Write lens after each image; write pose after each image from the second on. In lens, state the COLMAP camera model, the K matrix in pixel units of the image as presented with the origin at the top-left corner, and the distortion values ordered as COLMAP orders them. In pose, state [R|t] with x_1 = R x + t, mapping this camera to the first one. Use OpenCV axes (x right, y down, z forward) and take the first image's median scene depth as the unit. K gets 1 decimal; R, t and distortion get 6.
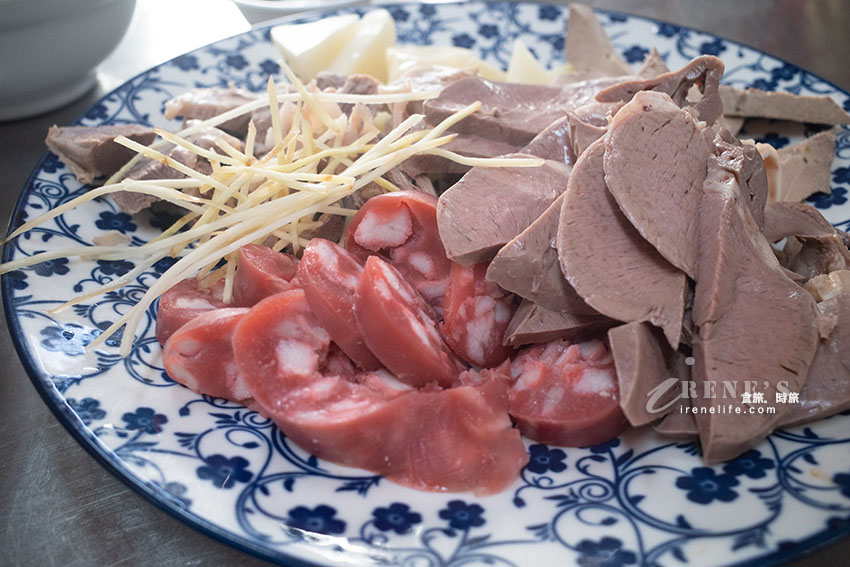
lens RADIAL K [[741.4, 0, 422.3], [0, 741.4, 283.8], [0, 0, 1]] dist [-0.046913, 0.053475]
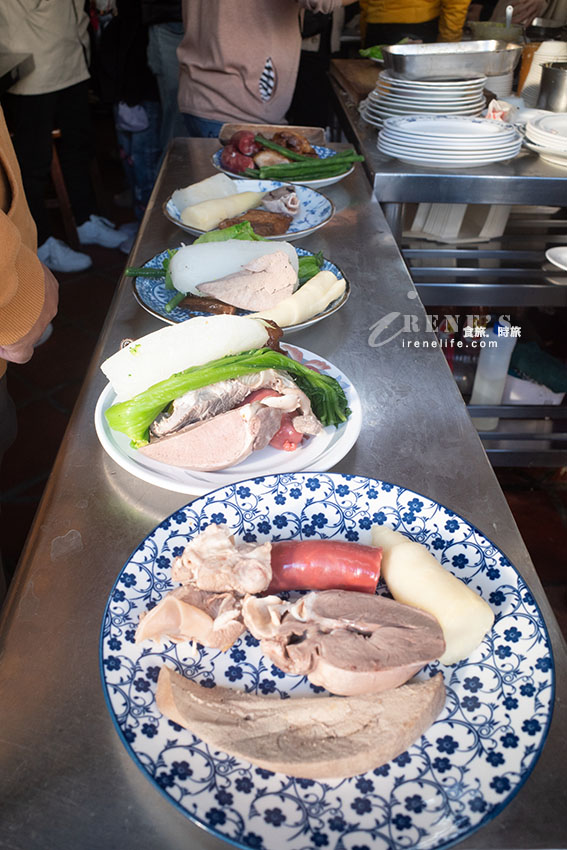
lens RADIAL K [[695.7, 0, 291.9], [0, 695.7, 424.2], [0, 0, 1]] dist [-0.004584, 0.006929]
pose [[-0.933938, 0.187474, -0.304325, 0.894043], [-0.265889, 0.204620, 0.942037, -2.781537], [0.238878, 0.960721, -0.141255, 0.998326]]
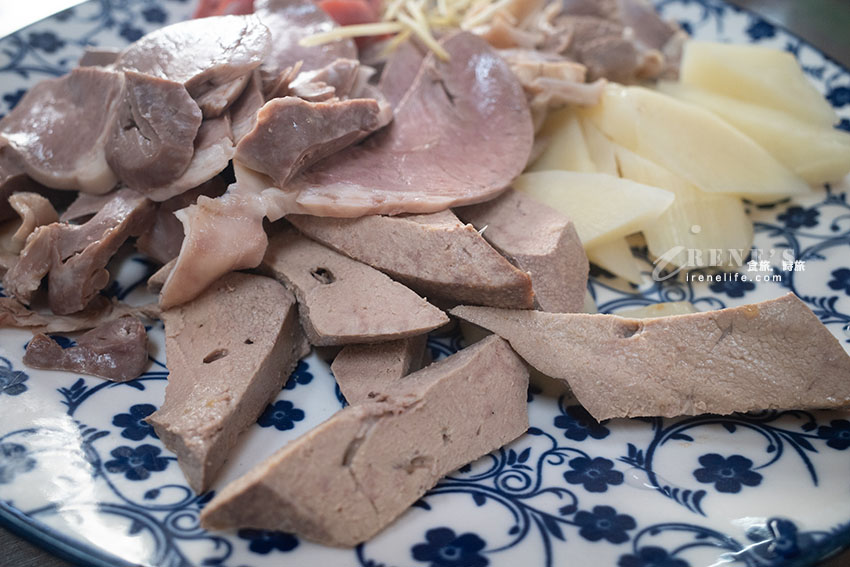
lens RADIAL K [[756.6, 0, 424.5], [0, 756.6, 292.1], [0, 0, 1]] dist [-0.033437, 0.014722]
pose [[-0.452147, 0.602376, -0.657804, 1.089297], [-0.612464, 0.326463, 0.719937, -1.010904], [0.648422, 0.728399, 0.221325, 1.292331]]
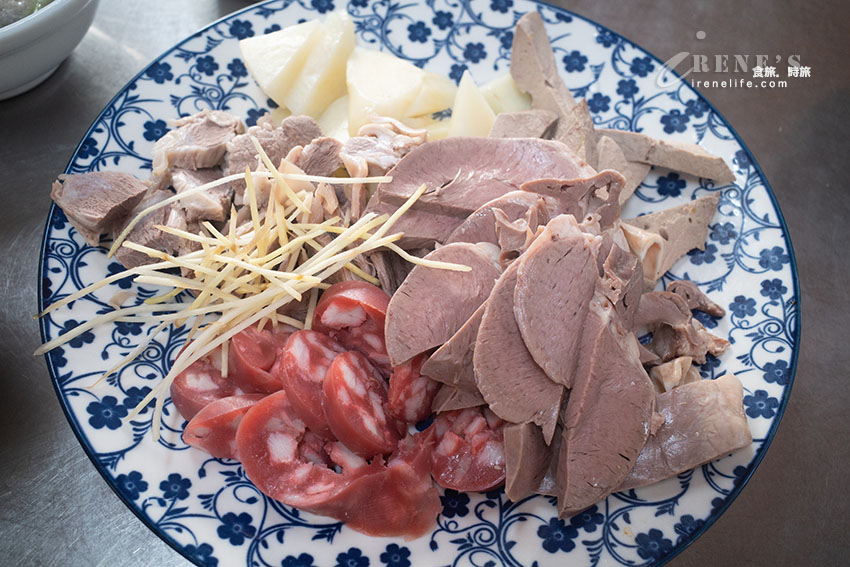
lens RADIAL K [[721.6, 0, 425.0], [0, 721.6, 283.5], [0, 0, 1]] dist [-0.034104, 0.006291]
pose [[0.997556, 0.019306, 0.067152, 0.003106], [-0.040357, 0.943747, 0.328196, -0.622700], [-0.057039, -0.330104, 0.942220, -0.192058]]
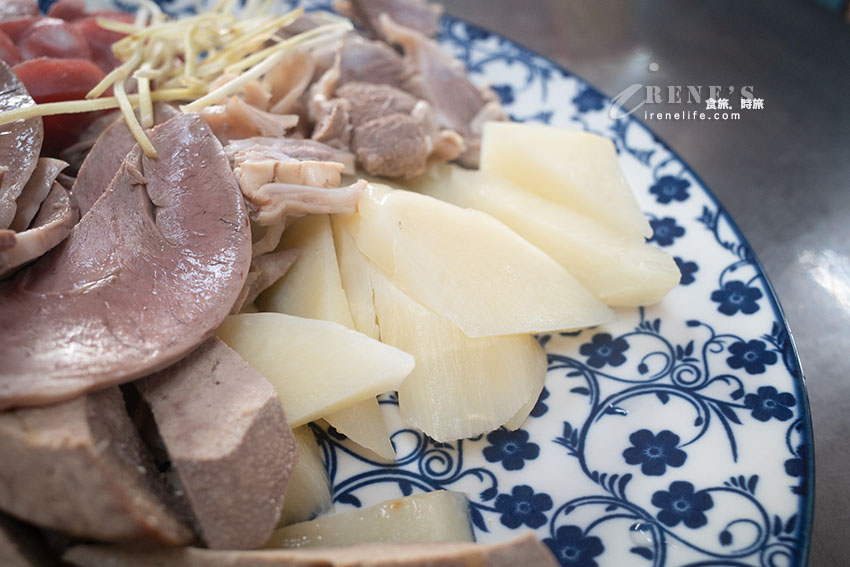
lens RADIAL K [[756.6, 0, 424.5], [0, 756.6, 292.1], [0, 0, 1]] dist [-0.033437, 0.014722]
pose [[-0.382855, 0.601178, -0.701432, 0.695481], [-0.682722, 0.327380, 0.653232, -1.062823], [0.622344, 0.728976, 0.285099, 1.374579]]
